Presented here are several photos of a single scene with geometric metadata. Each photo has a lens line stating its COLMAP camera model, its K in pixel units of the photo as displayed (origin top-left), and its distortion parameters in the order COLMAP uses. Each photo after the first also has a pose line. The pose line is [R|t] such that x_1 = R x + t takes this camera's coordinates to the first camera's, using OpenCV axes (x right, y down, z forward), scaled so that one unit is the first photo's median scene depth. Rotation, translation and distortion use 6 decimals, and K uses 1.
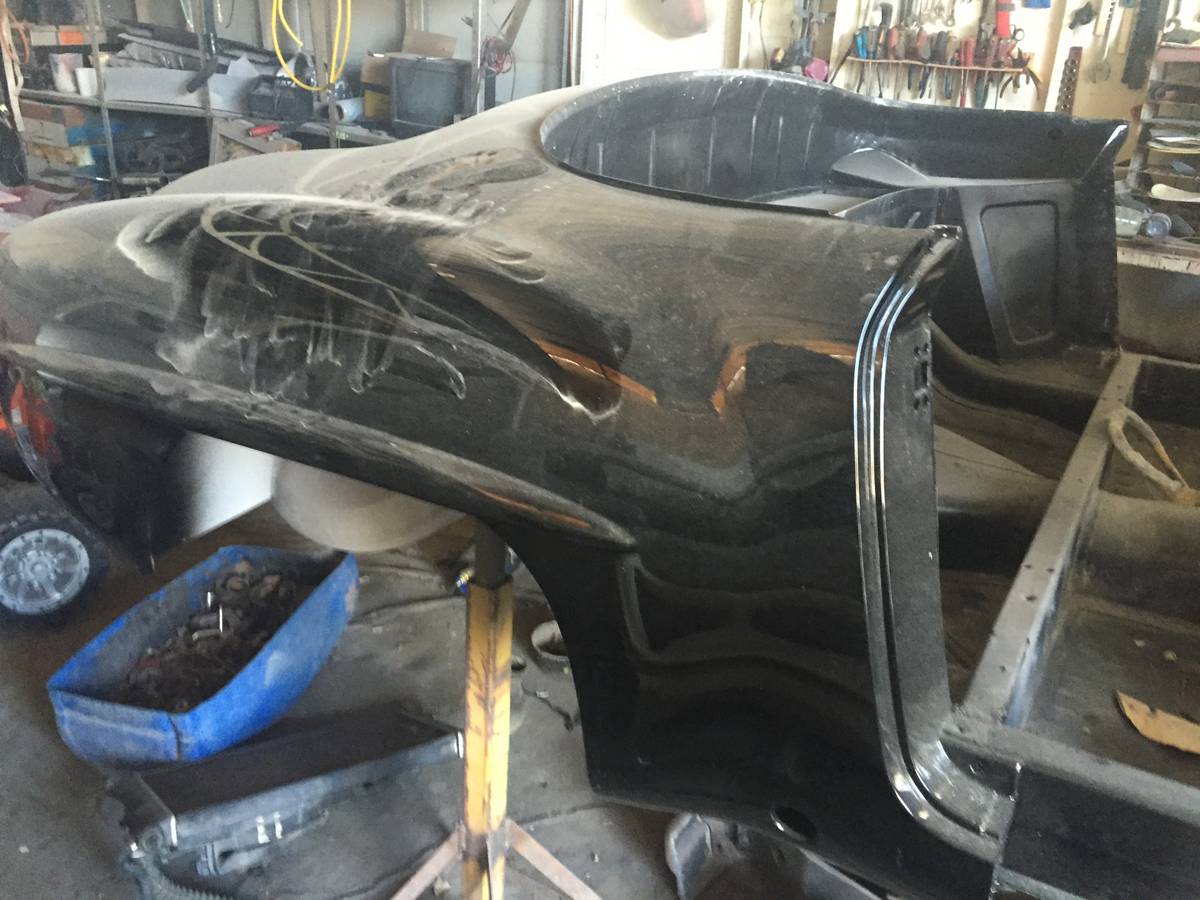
lens RADIAL K [[1020.7, 0, 654.4], [0, 1020.7, 443.5], [0, 0, 1]] dist [0.090890, -0.127233]
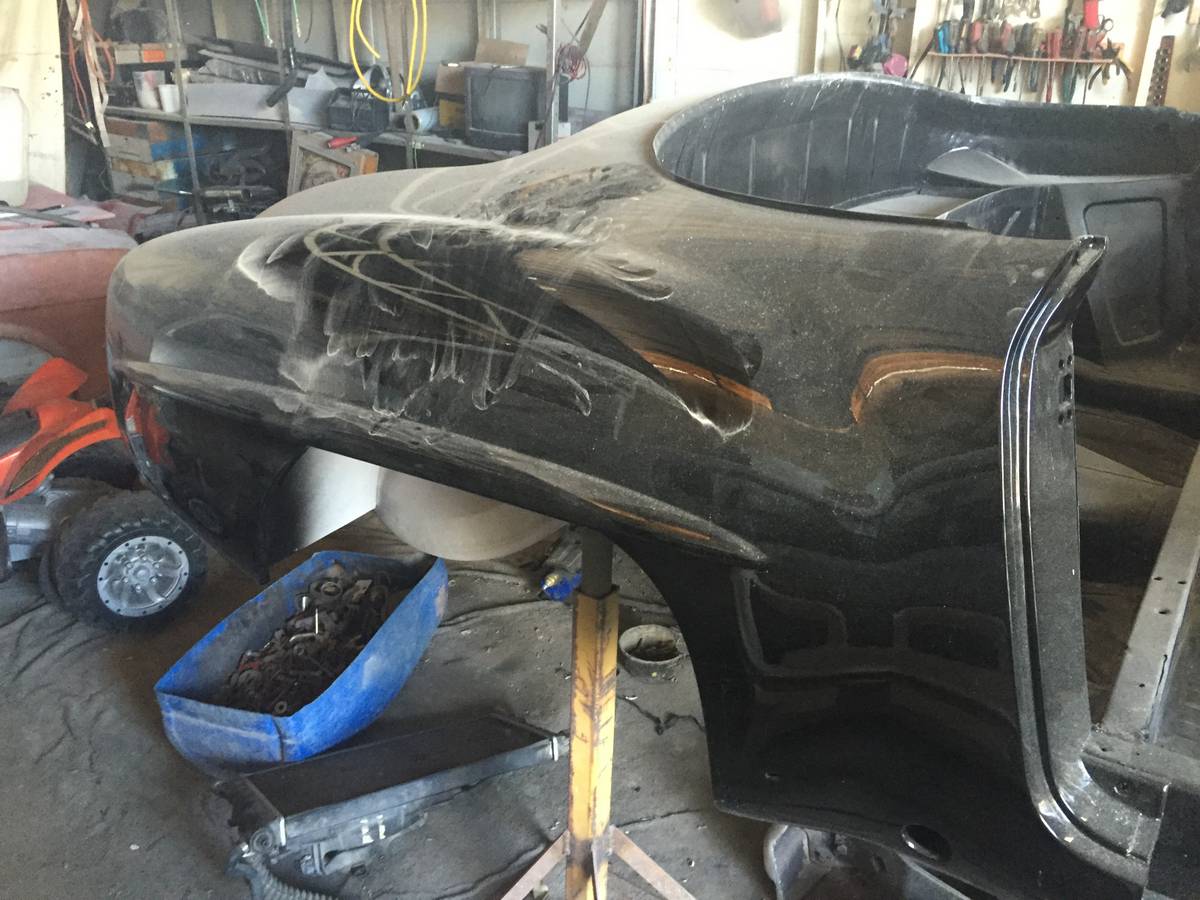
lens RADIAL K [[1020.7, 0, 645.3], [0, 1020.7, 442.3], [0, 0, 1]] dist [0.090890, -0.127233]
pose [[0.998226, -0.009972, -0.058697, -0.041741], [0.010146, 0.999945, 0.002674, -0.011268], [0.058667, -0.003265, 0.998272, -0.001968]]
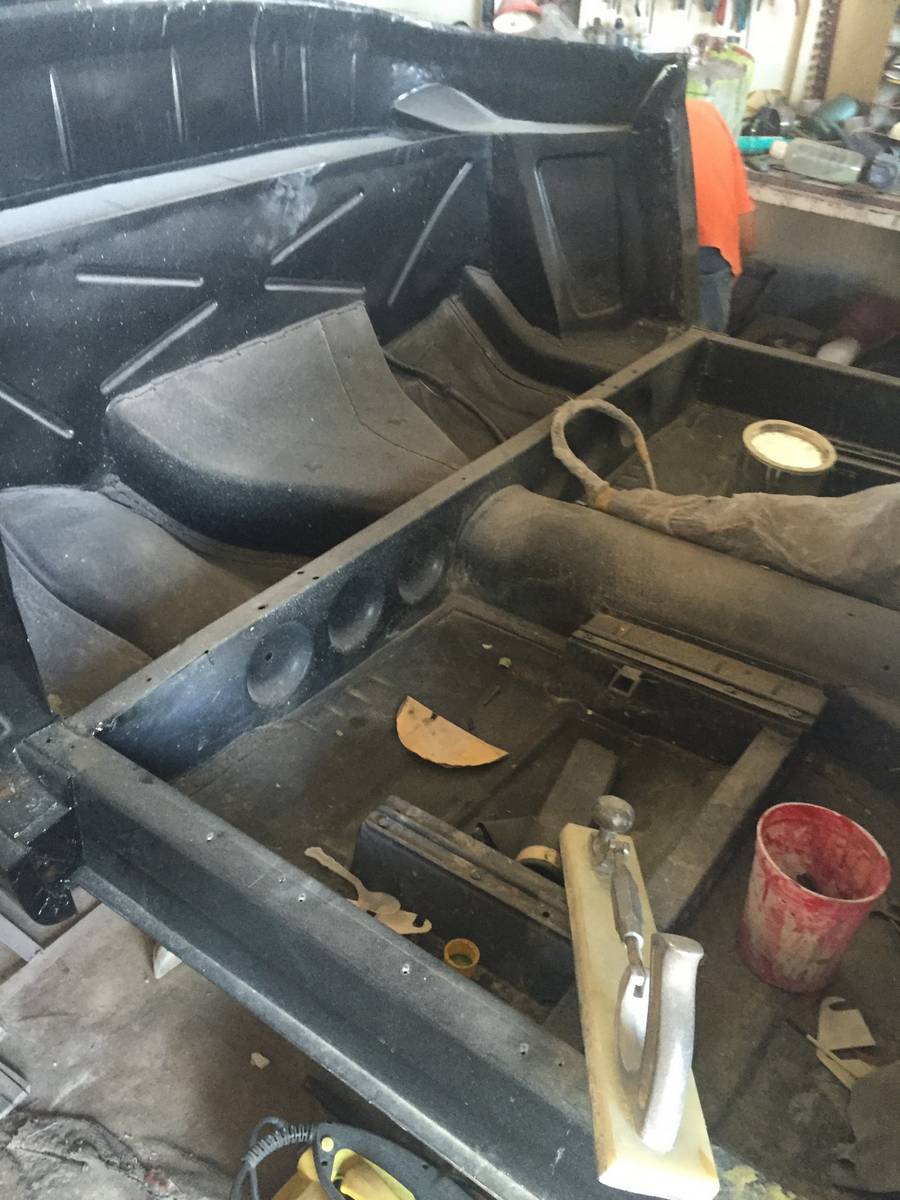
lens RADIAL K [[1020.7, 0, 454.5], [0, 1020.7, 603.4], [0, 0, 1]] dist [0.090890, -0.127233]
pose [[0.996573, 0.047028, -0.068050, 0.318320], [-0.031871, 0.977447, 0.208761, -0.033358], [0.076333, -0.205877, 0.975596, 0.027940]]
